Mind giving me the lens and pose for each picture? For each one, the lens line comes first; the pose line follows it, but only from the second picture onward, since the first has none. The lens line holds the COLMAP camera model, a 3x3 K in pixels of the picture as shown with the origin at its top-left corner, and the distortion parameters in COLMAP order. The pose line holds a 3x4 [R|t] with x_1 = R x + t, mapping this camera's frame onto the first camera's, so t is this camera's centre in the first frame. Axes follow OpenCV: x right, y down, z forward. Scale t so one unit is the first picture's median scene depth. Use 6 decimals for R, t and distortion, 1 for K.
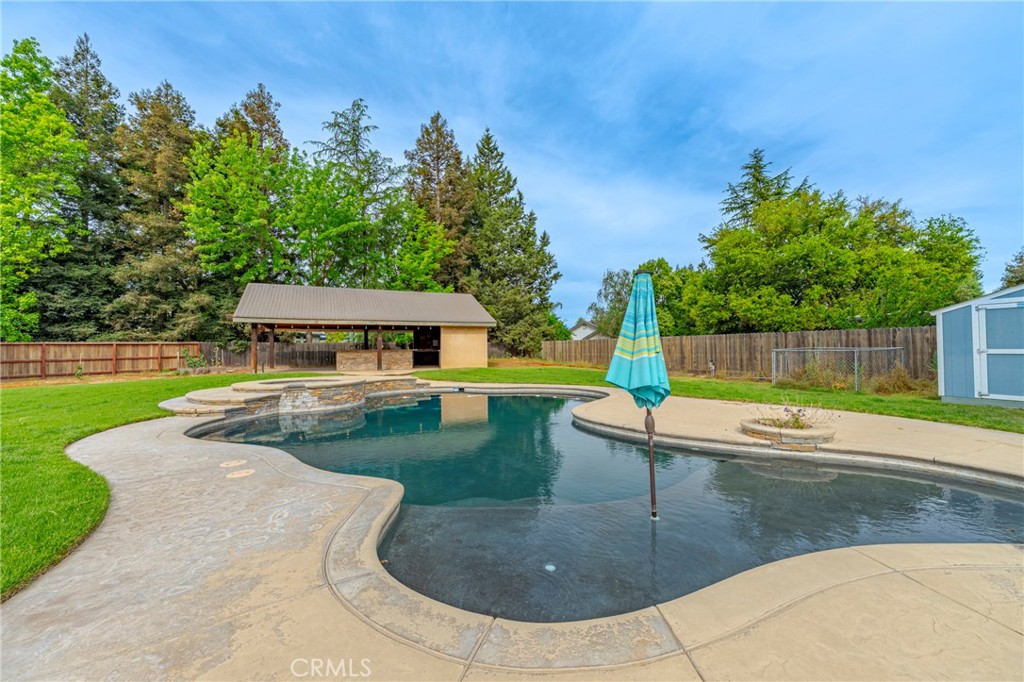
lens RADIAL K [[402.0, 0, 511.0], [0, 402.0, 341.1], [0, 0, 1]] dist [0.000484, -0.000374]
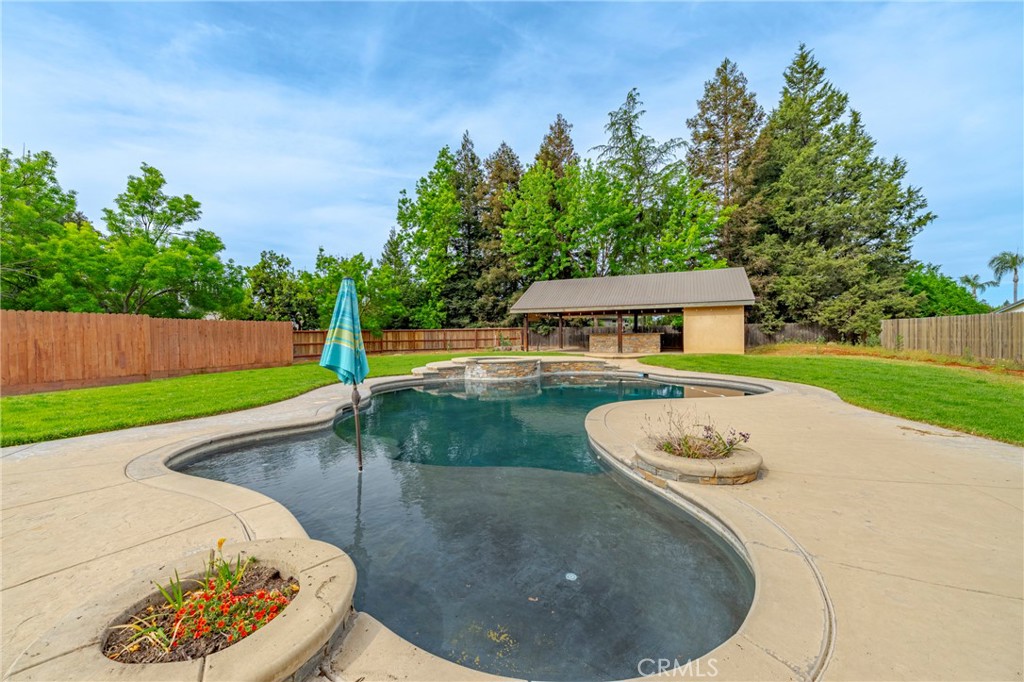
lens RADIAL K [[402.0, 0, 512.2], [0, 402.0, 340.9], [0, 0, 1]] dist [0.000484, -0.000374]
pose [[0.656675, 0.013732, -0.754049, 0.237255], [0.019558, 0.999188, 0.035228, -0.001203], [0.753920, -0.037881, 0.655873, 0.079734]]
